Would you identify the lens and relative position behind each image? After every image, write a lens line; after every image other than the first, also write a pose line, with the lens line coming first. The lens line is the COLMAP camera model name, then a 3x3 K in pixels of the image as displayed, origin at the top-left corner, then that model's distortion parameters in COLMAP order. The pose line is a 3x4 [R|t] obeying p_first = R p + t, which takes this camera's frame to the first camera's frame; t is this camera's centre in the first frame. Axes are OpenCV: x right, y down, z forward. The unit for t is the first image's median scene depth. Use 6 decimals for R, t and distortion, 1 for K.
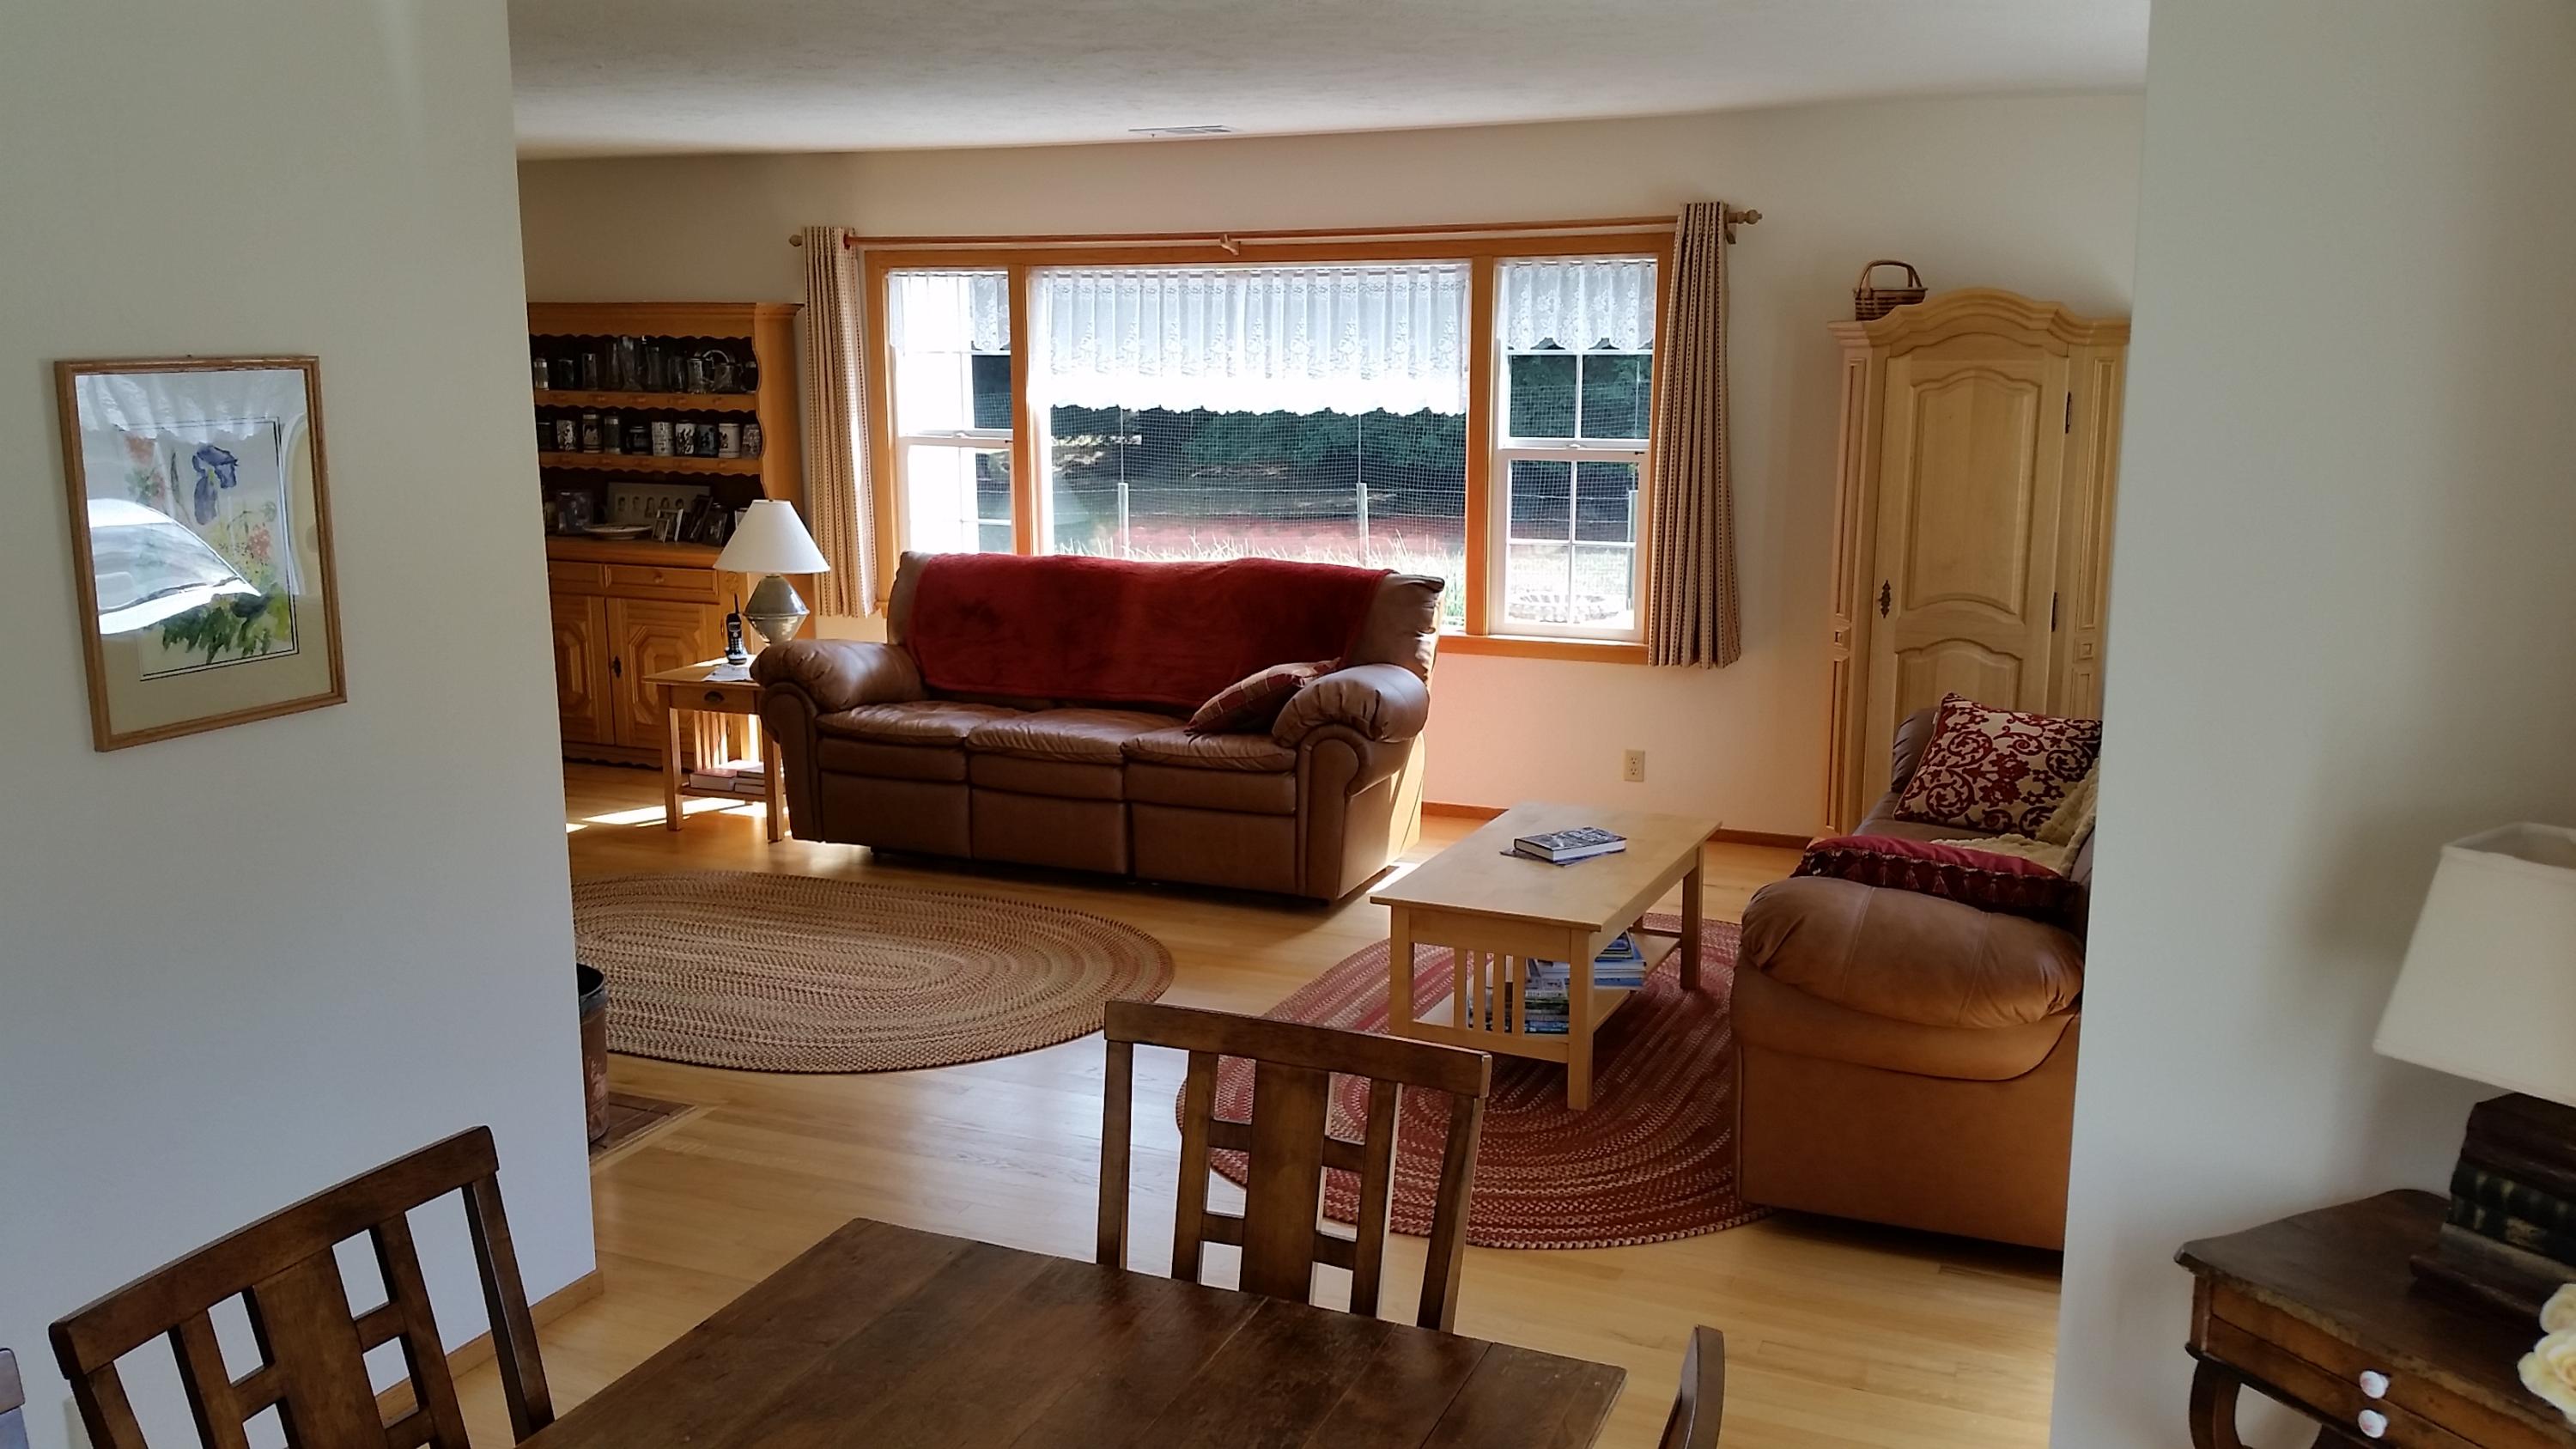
lens RADIAL K [[2053.2, 0, 1288.0], [0, 2053.2, 724.5], [0, 0, 1]] dist [-0.001096, 0.111633]
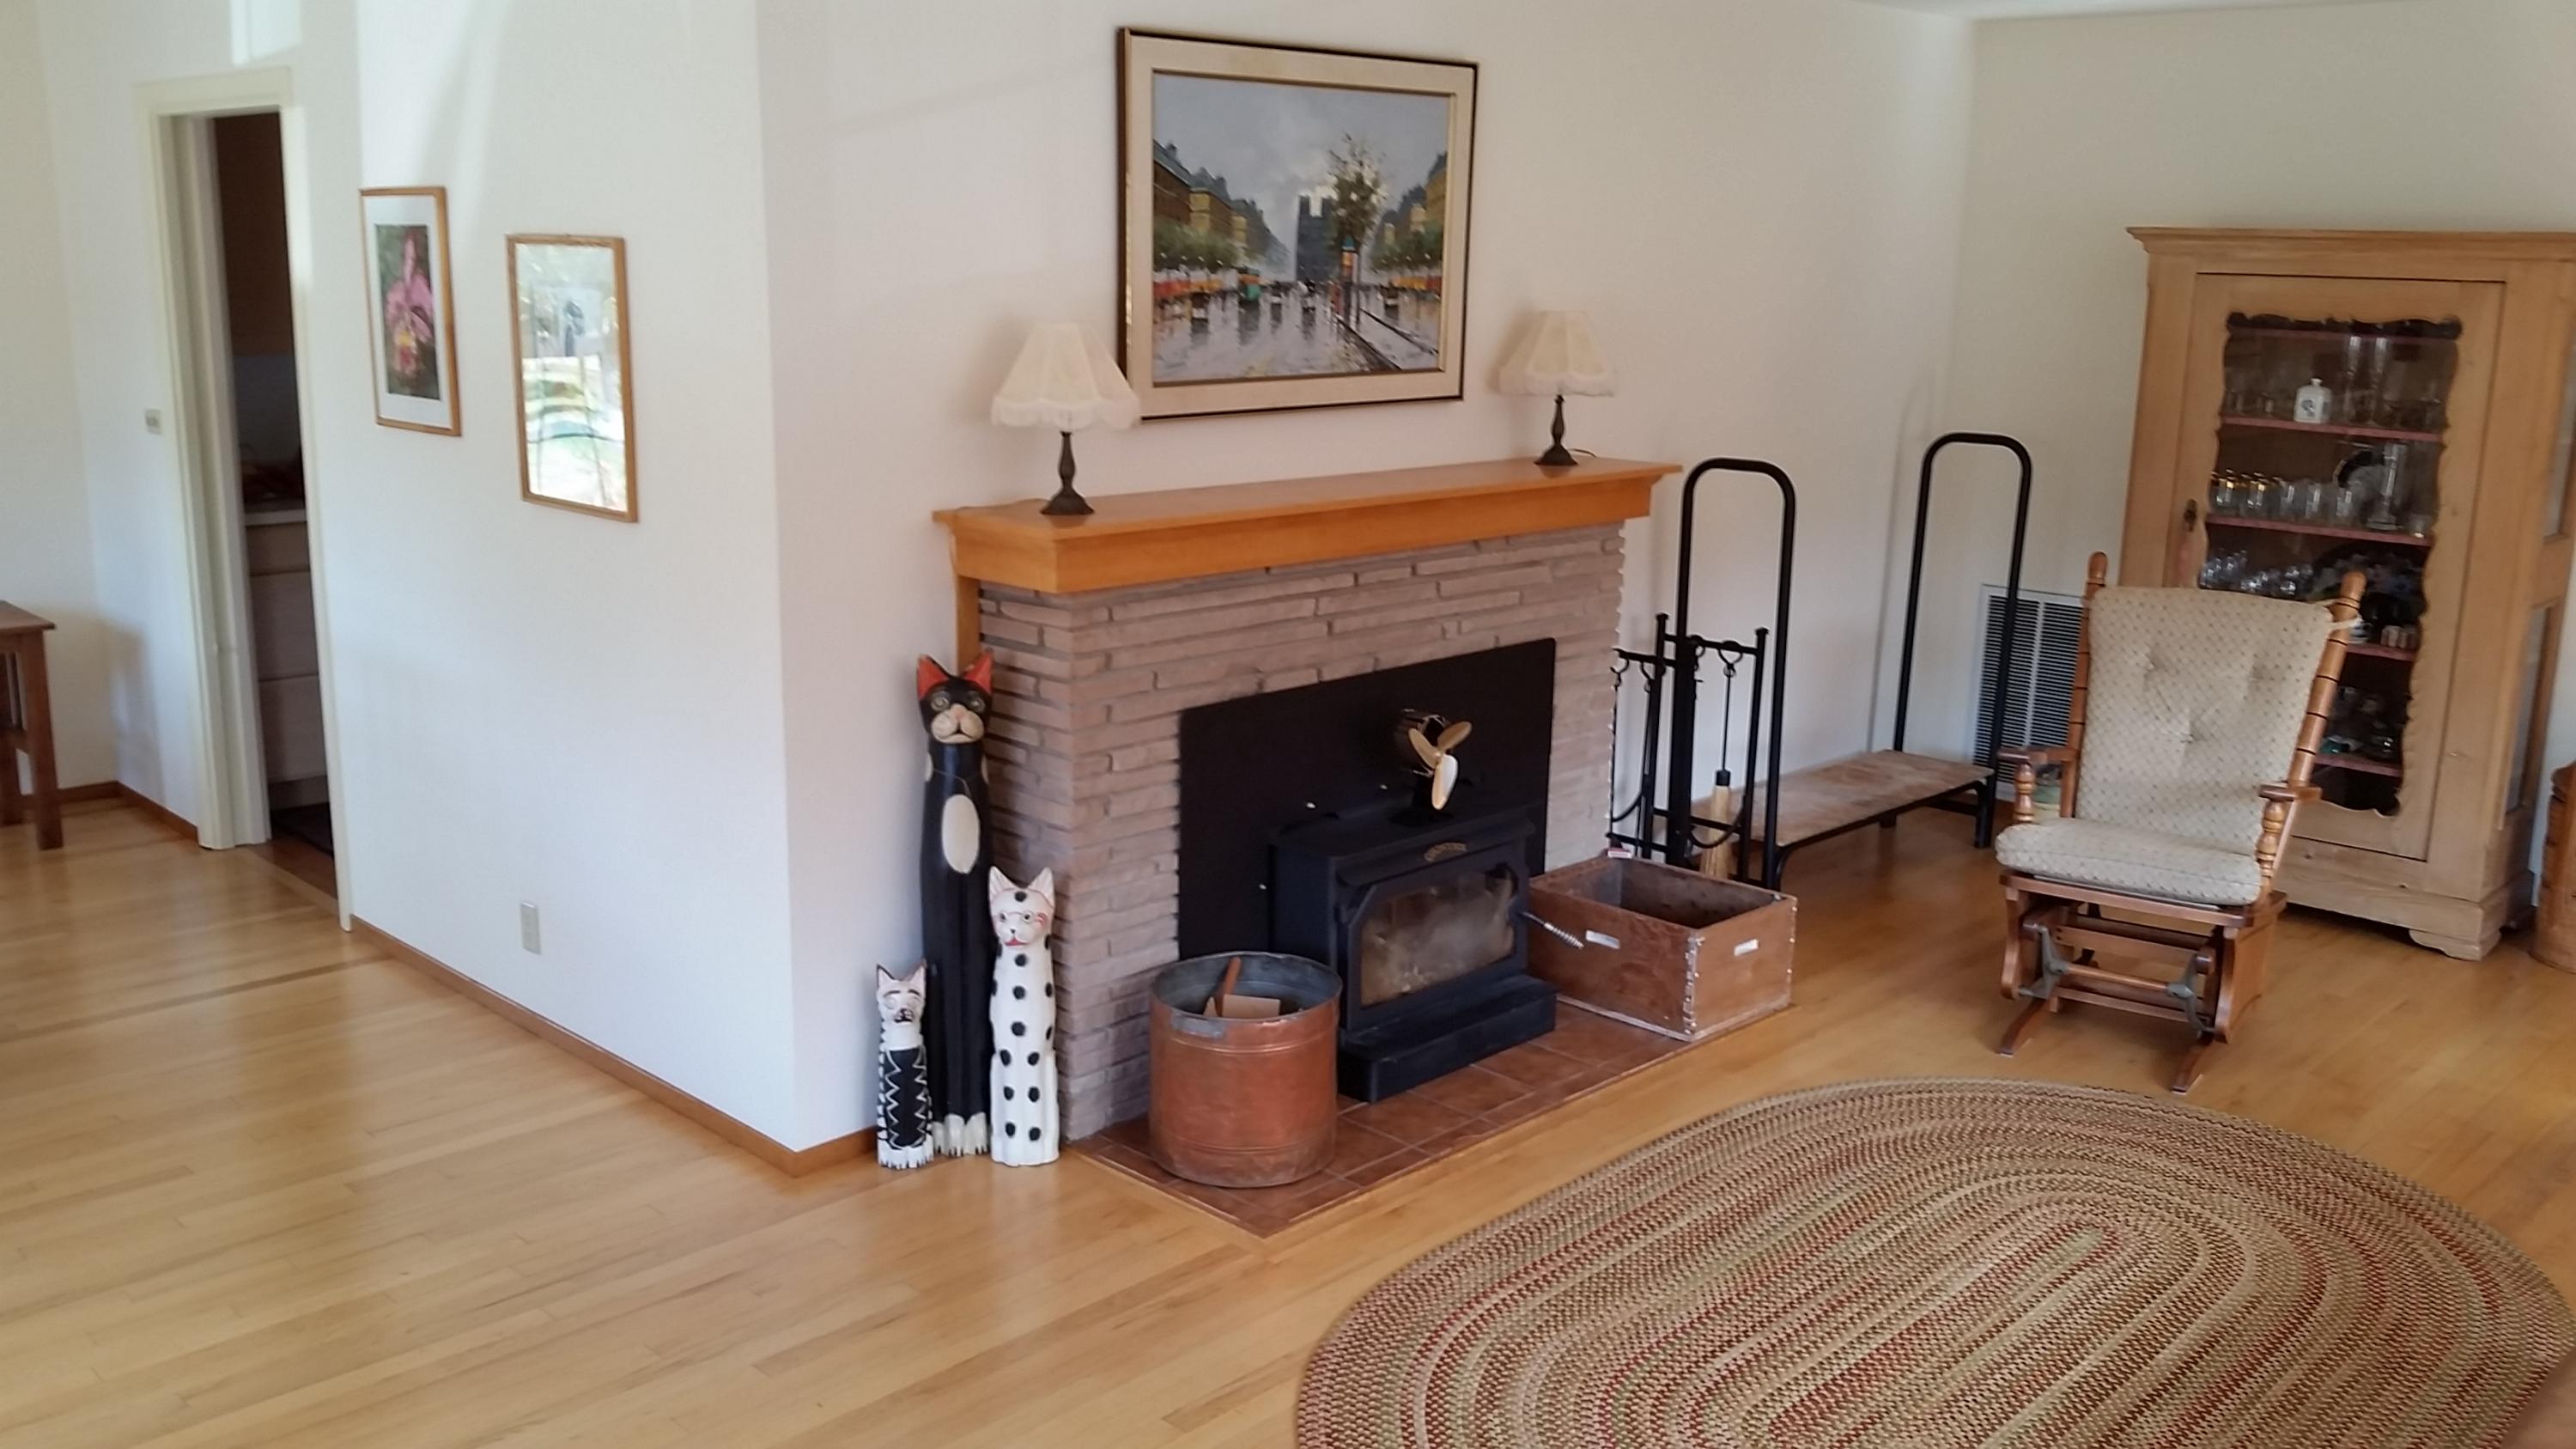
lens RADIAL K [[2158.8, 0, 1216.6], [0, 2158.8, 721.4], [0, 0, 1]] dist [0.133976, -0.266573]
pose [[-0.376082, 0.208102, -0.902915, 0.373230], [-0.185095, 0.937940, 0.293271, -0.208734], [0.907911, 0.277419, -0.314224, 1.064775]]
